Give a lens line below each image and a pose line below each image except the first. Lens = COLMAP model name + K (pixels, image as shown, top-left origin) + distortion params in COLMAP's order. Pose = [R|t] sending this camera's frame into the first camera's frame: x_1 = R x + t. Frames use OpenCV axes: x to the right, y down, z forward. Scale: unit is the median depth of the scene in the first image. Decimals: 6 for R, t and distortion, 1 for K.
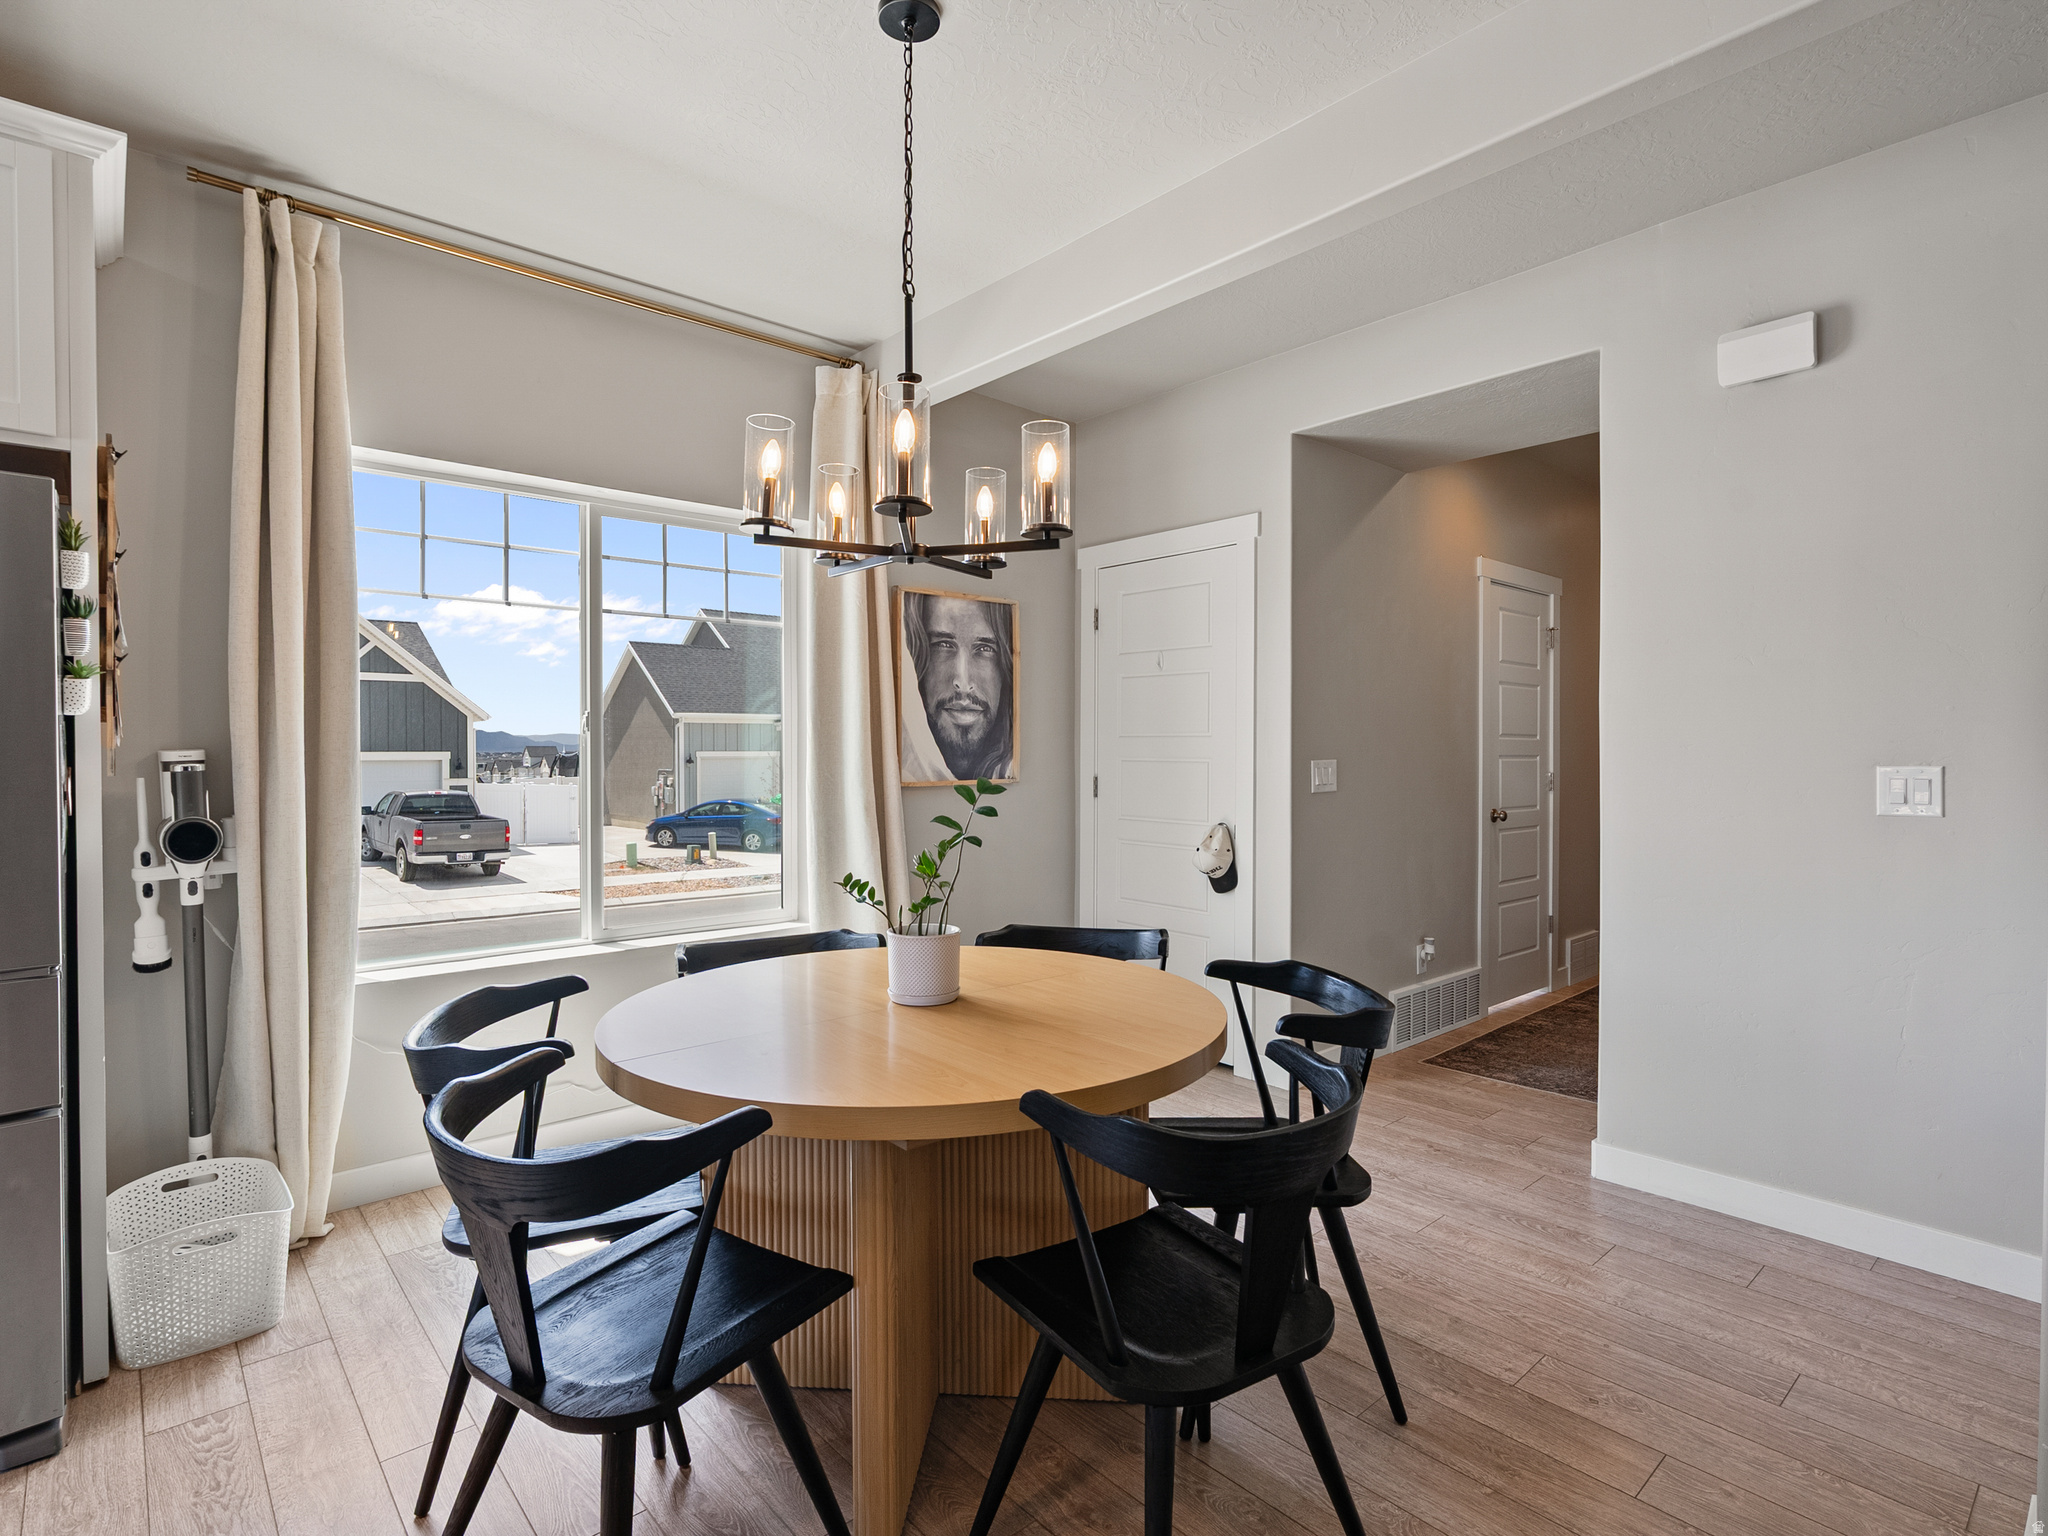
lens RADIAL K [[1036.4, 0, 1024.6], [0, 1036.4, 763.5], [0, 0, 1]] dist [-0.009038, 0.002873]
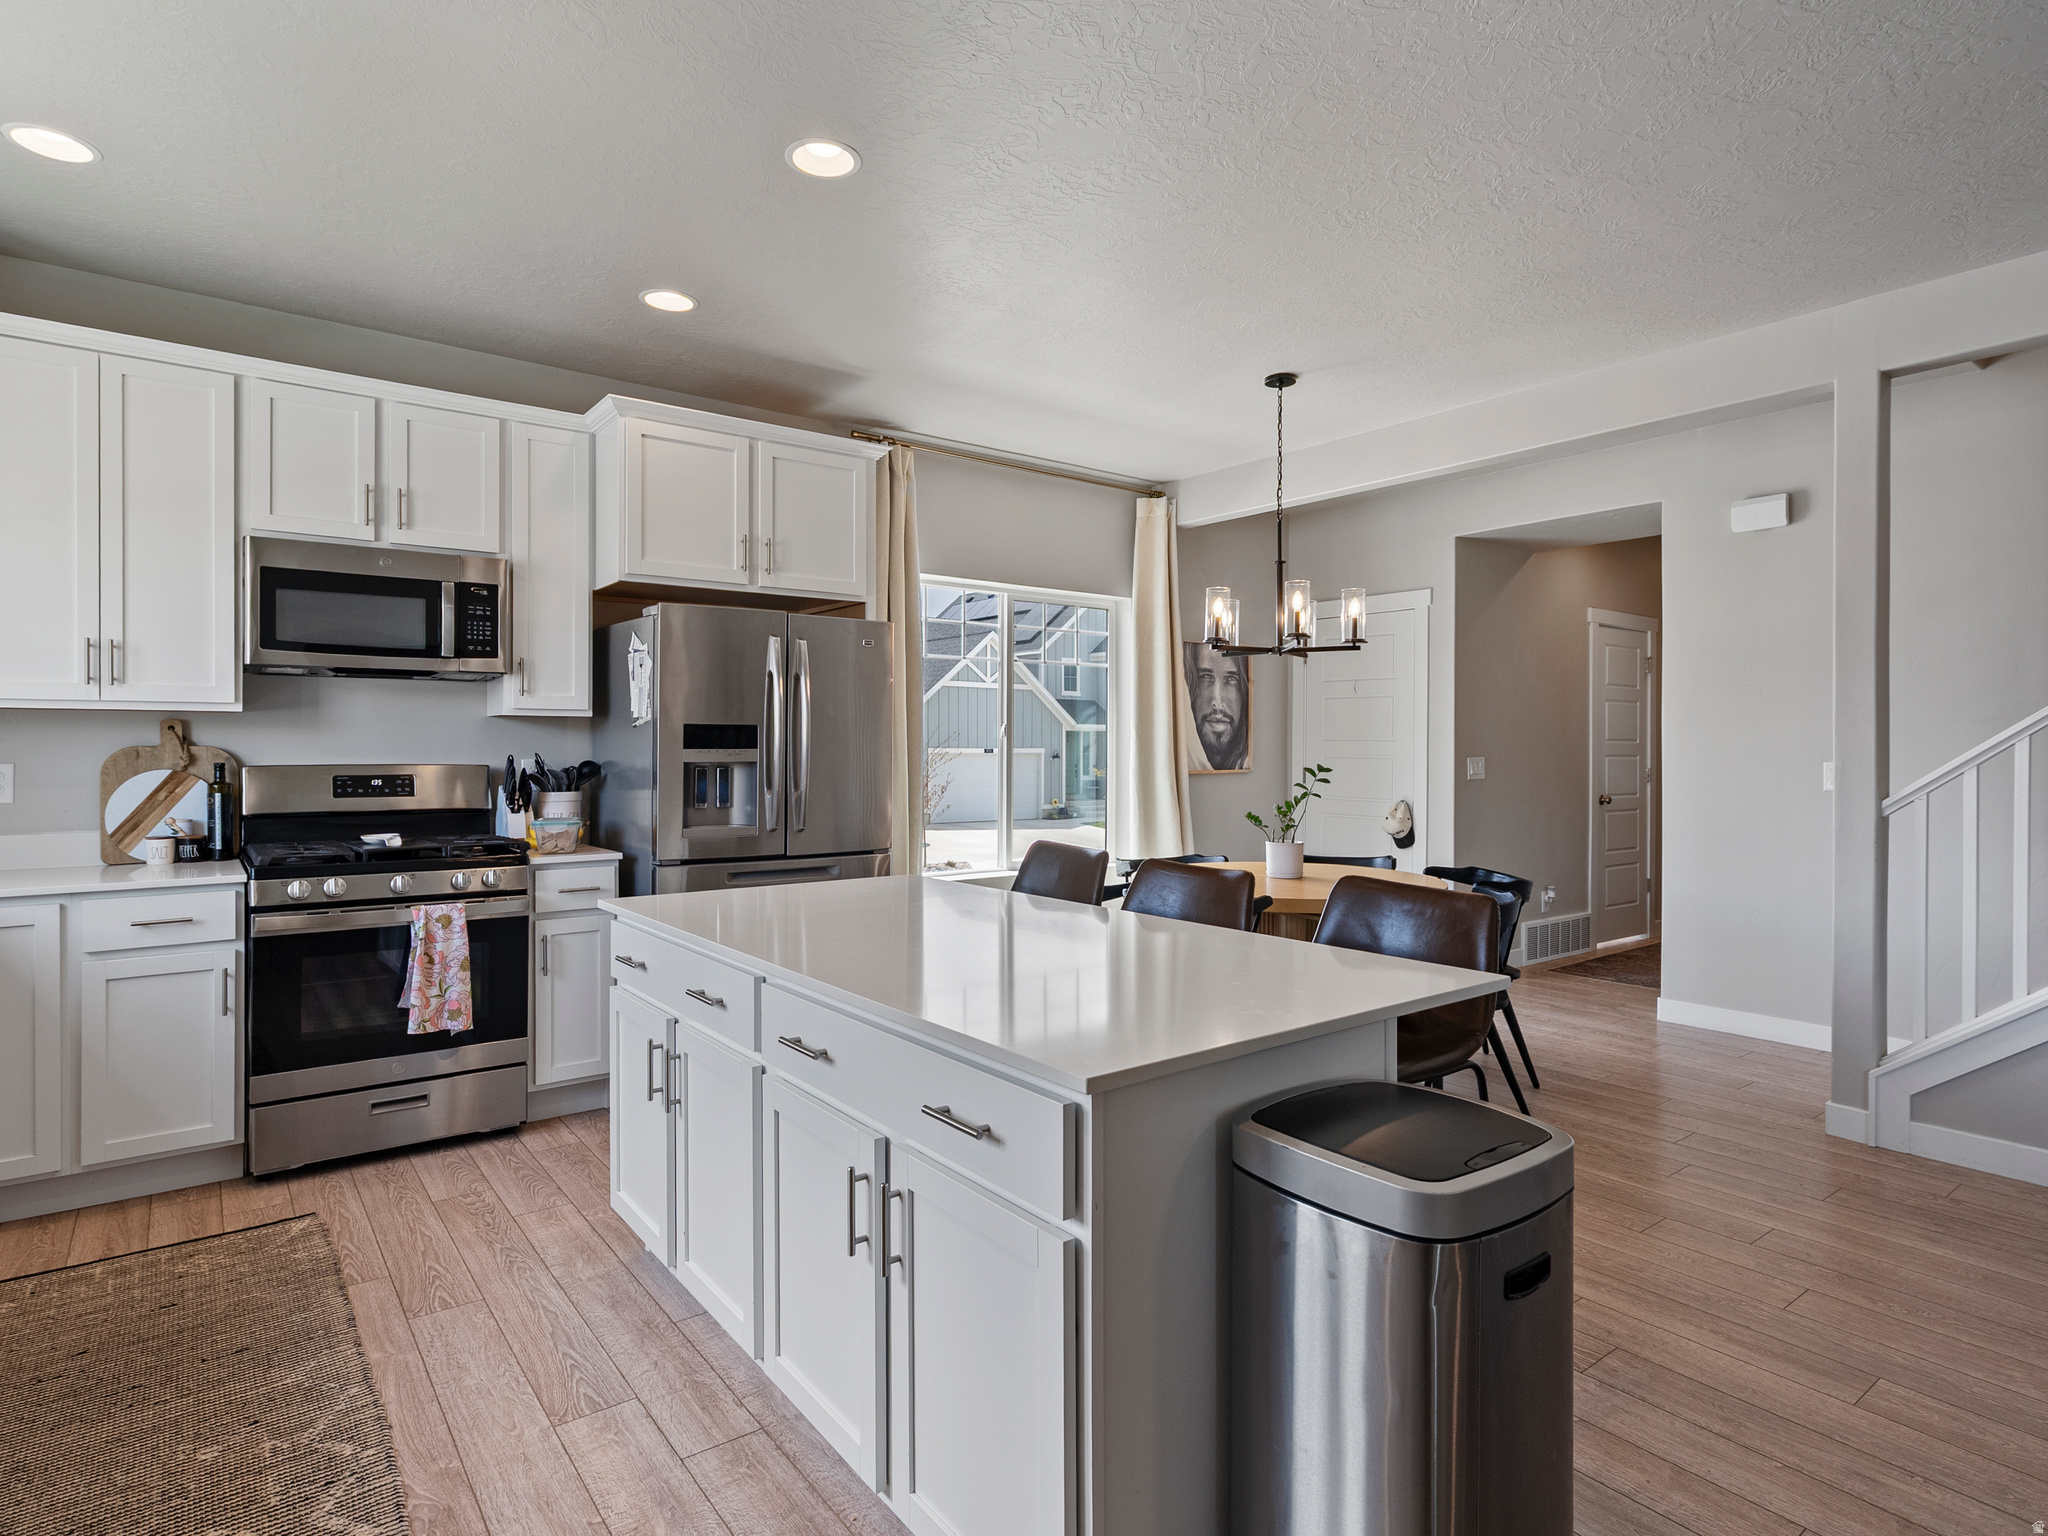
lens RADIAL K [[1101.3, 0, 1025.6], [0, 1101.3, 750.0], [0, 0, 1]] dist [0.001189, 0.000807]
pose [[0.997323, 0.004413, -0.072992, -0.326501], [-0.005205, 0.999930, -0.010655, 0.008881], [0.072939, 0.011006, 0.997276, -0.839066]]
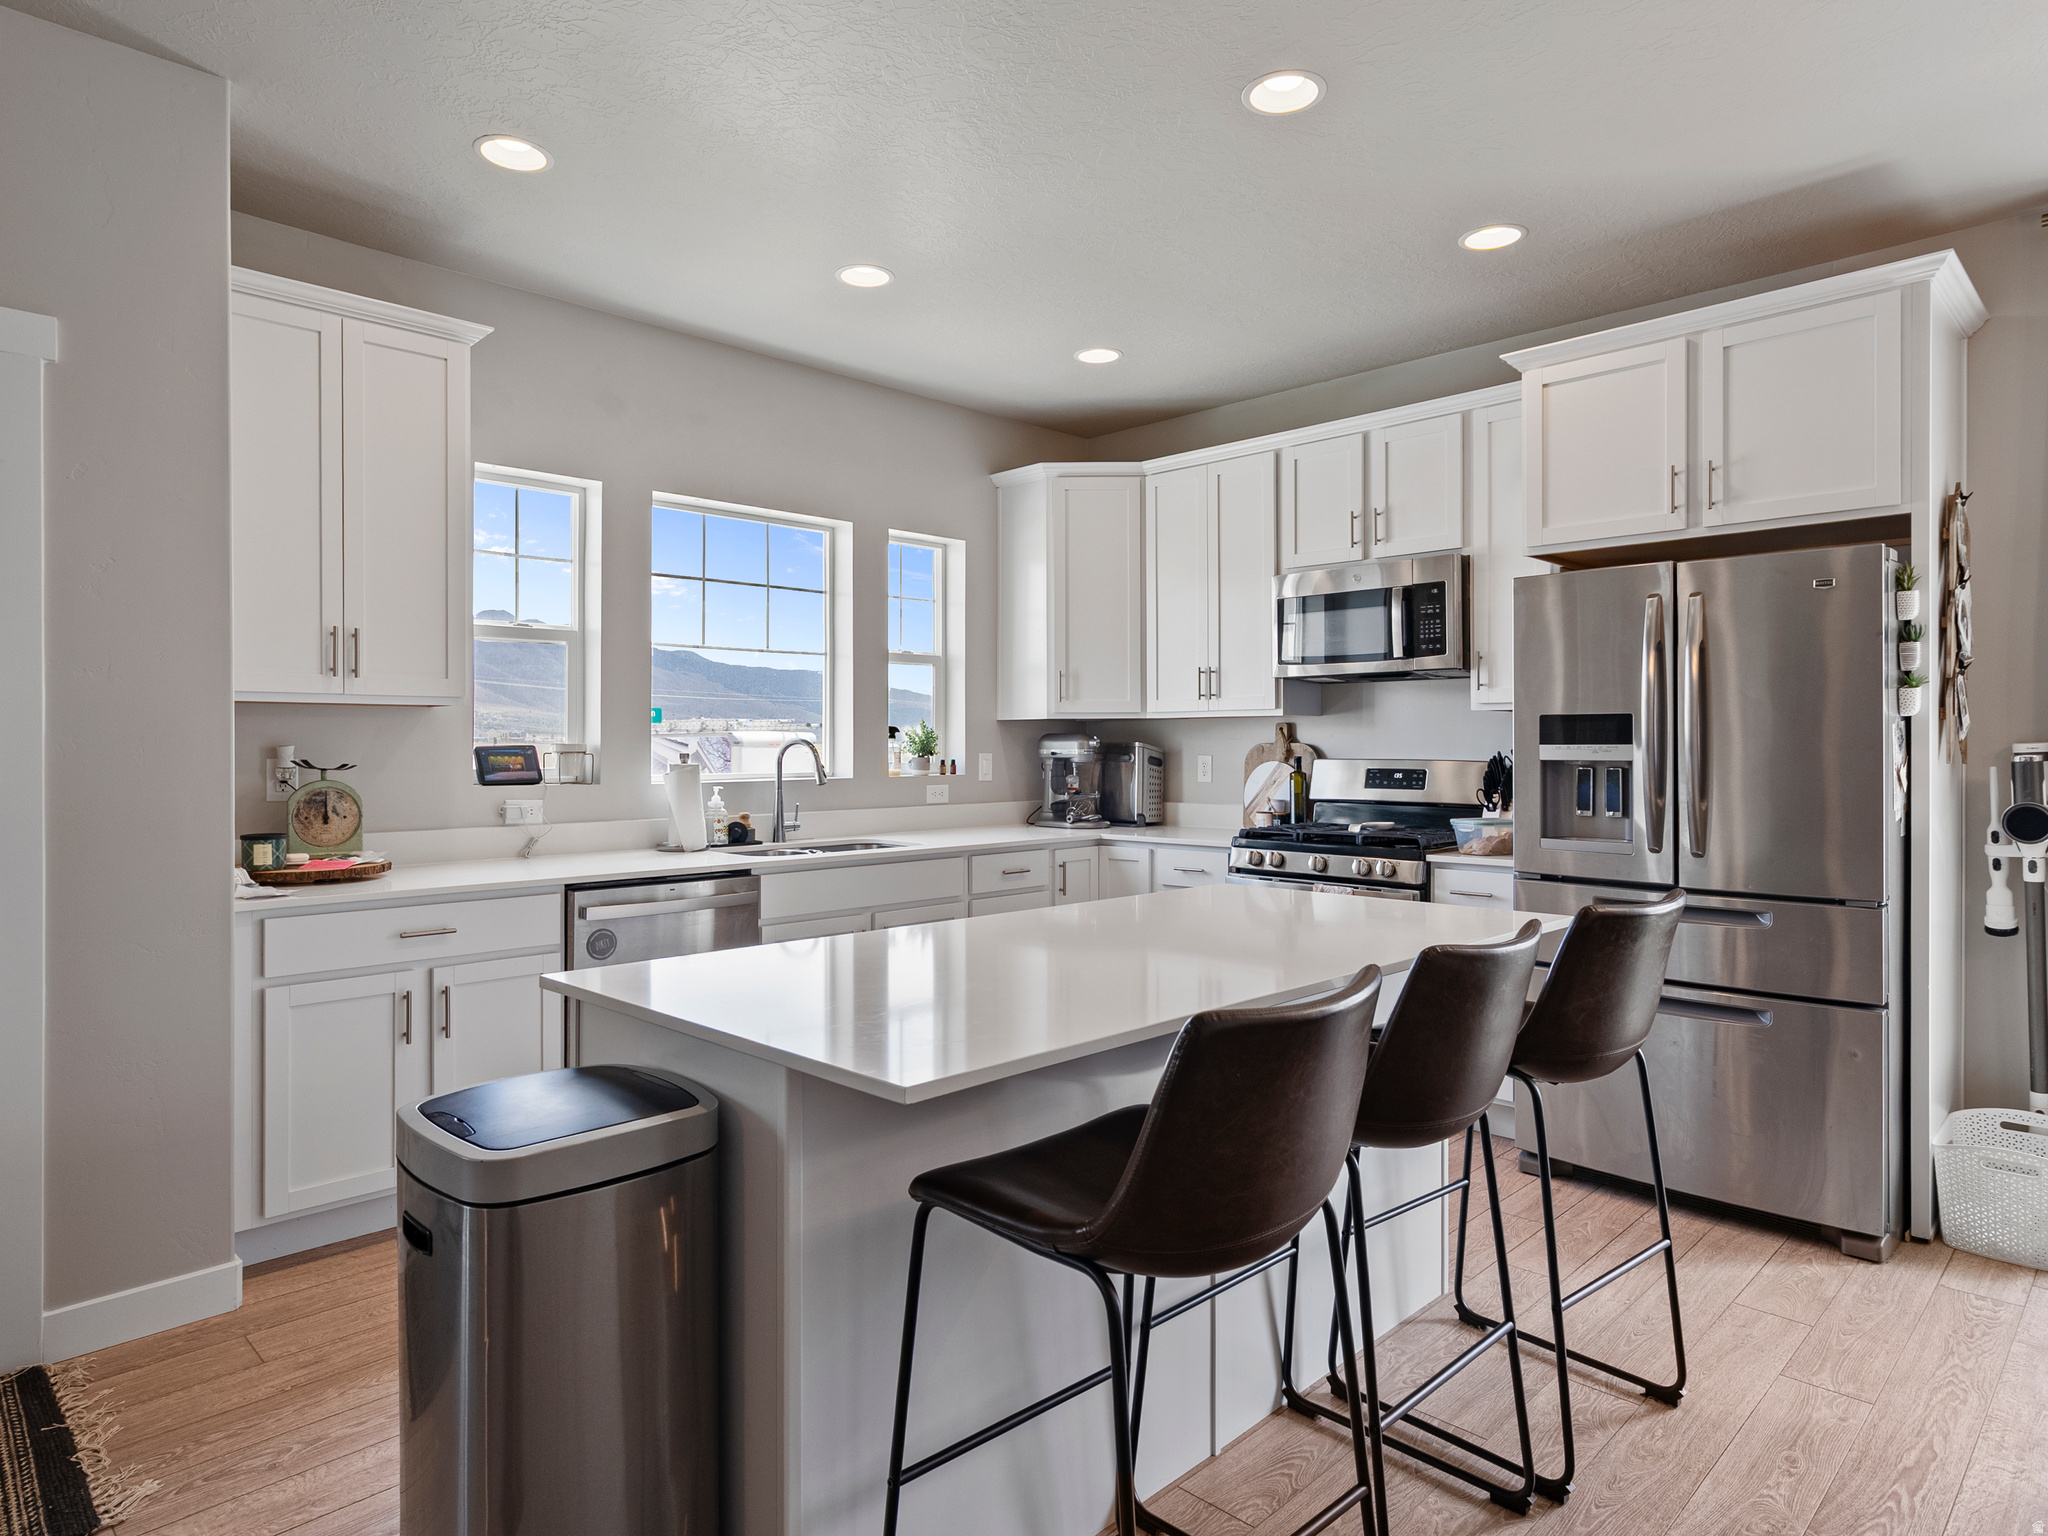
lens RADIAL K [[1202.9, 0, 1013.4], [0, 1202.9, 739.9], [0, 0, 1]] dist [0.005837, 0.001985]
pose [[0.053906, -0.001791, -0.998544, 0.378526], [-0.011771, 0.999928, -0.002429, 0.000199], [0.998477, 0.011884, 0.053881, -0.148240]]
